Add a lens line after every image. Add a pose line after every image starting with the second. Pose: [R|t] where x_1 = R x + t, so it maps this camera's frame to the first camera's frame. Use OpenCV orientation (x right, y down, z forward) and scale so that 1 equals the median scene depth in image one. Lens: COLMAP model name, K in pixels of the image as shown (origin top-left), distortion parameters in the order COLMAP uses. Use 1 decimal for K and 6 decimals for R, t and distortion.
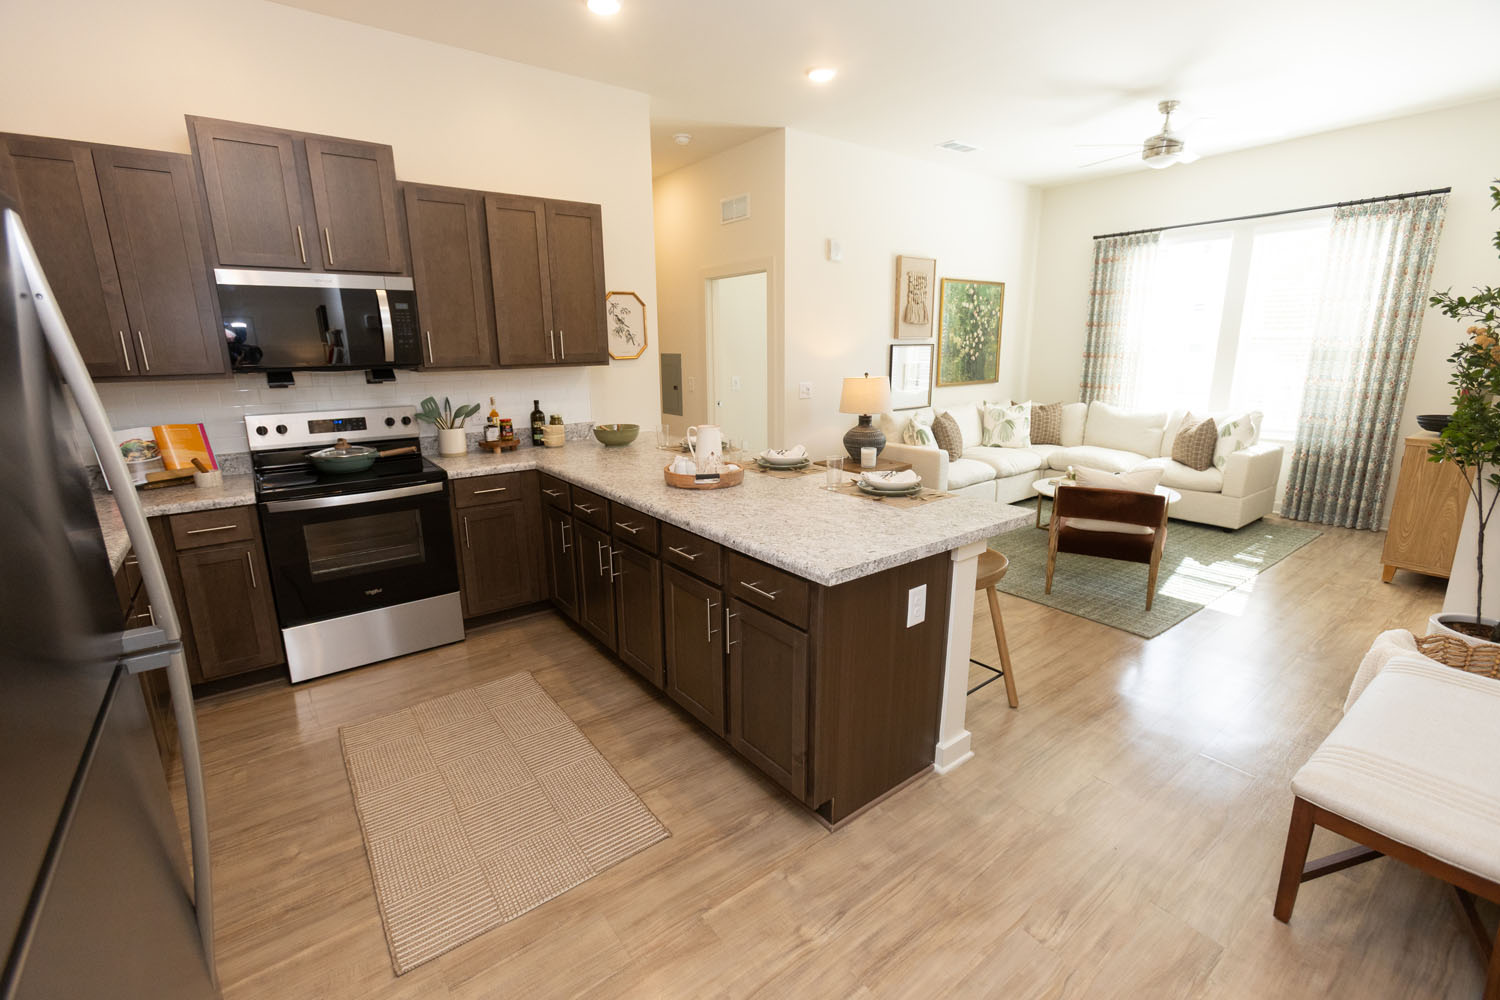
lens RADIAL K [[660.0, 0, 744.4], [0, 660.0, 489.2], [0, 0, 1]] dist [0.003611, 0.000633]
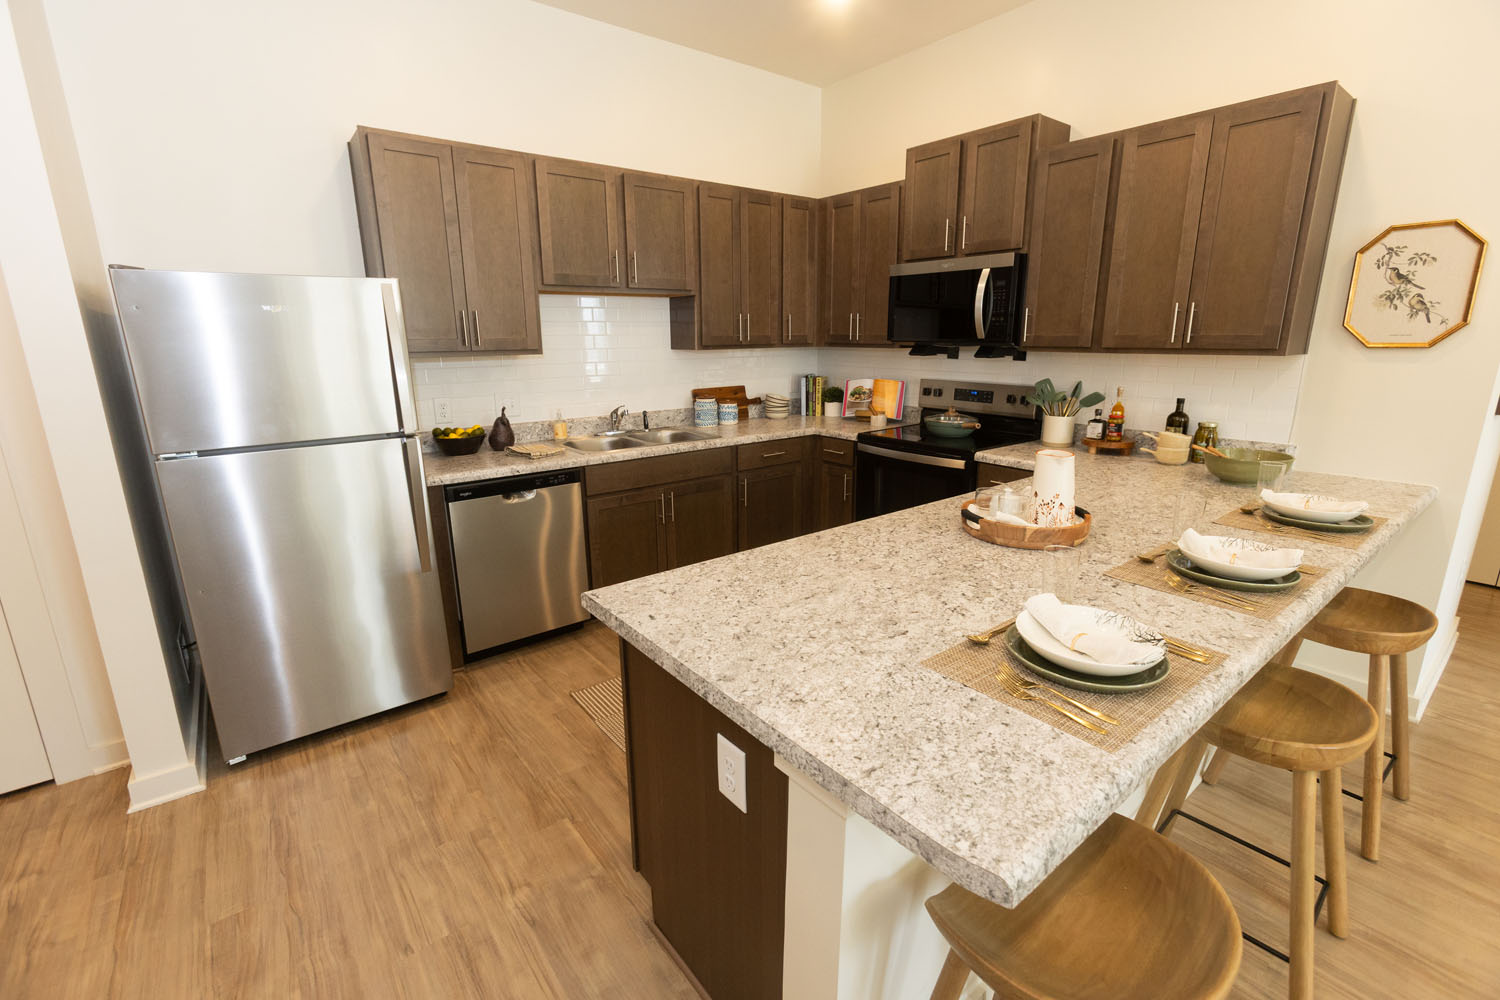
lens RADIAL K [[660.0, 0, 744.4], [0, 660.0, 489.2], [0, 0, 1]] dist [0.003611, 0.000633]
pose [[0.017128, 0.246829, -0.968908, 0.479256], [-0.212386, 0.947833, 0.237706, -0.127813], [0.977036, 0.201711, 0.068658, 0.573485]]
